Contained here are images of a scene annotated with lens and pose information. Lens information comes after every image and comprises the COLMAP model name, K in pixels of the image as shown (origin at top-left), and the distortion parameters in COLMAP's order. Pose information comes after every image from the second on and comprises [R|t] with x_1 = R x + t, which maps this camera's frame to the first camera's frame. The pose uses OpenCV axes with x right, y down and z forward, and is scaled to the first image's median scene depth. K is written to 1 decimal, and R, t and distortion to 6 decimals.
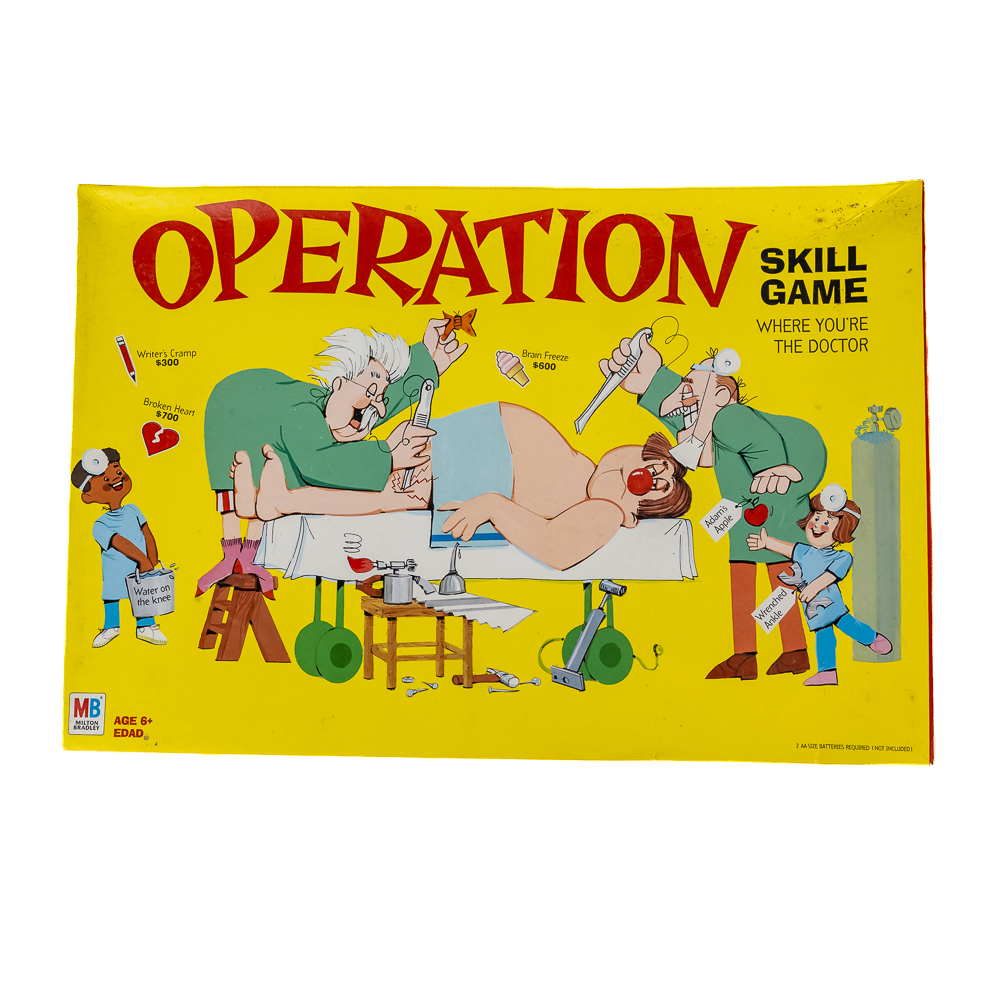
lens RADIAL K [[1101.5, 0, 500.0], [0, 1101.5, 500.0], [0, 0, 1]] dist [-0.017447, -0.010531]
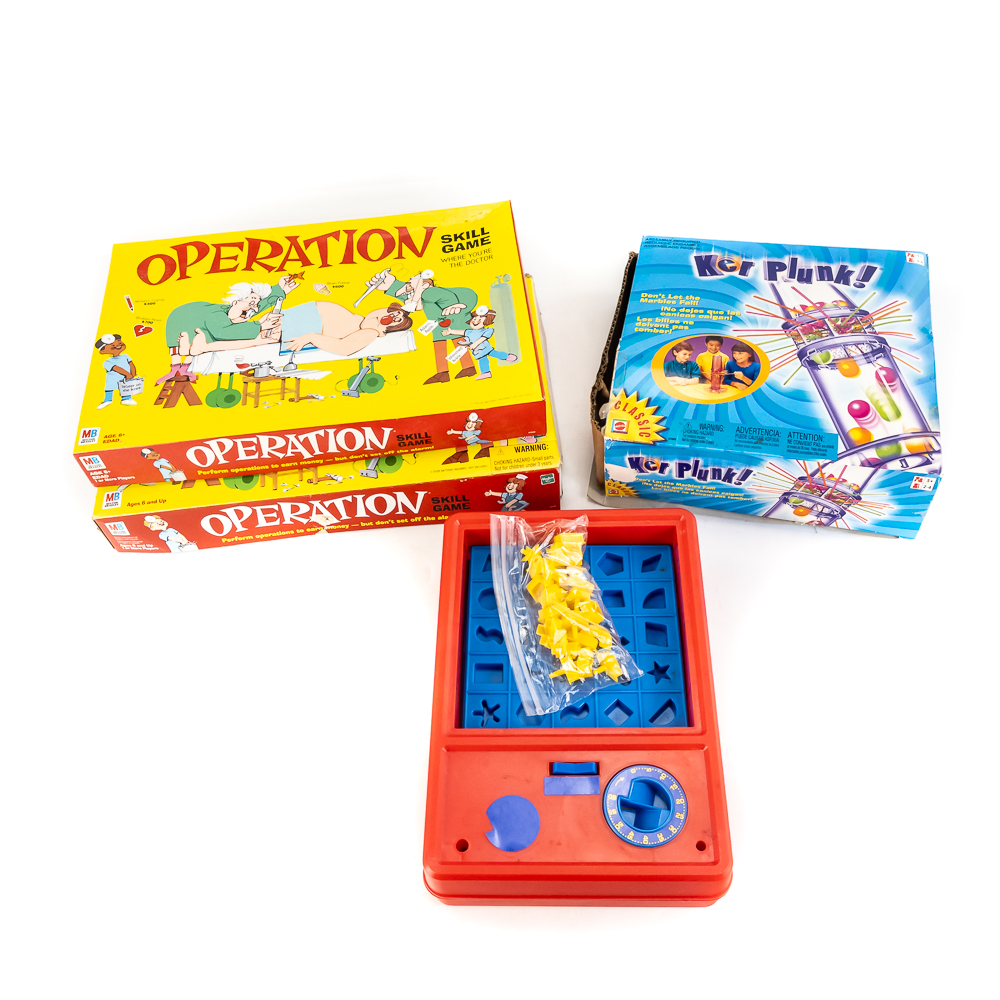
lens RADIAL K [[1101.5, 0, 500.0], [0, 1101.5, 500.0], [0, 0, 1]] dist [-0.017447, -0.010531]
pose [[0.994832, -0.094358, 0.037487, 0.223844], [0.098731, 0.812909, -0.573961, 1.387062], [0.023684, 0.574696, 0.818024, -0.415797]]
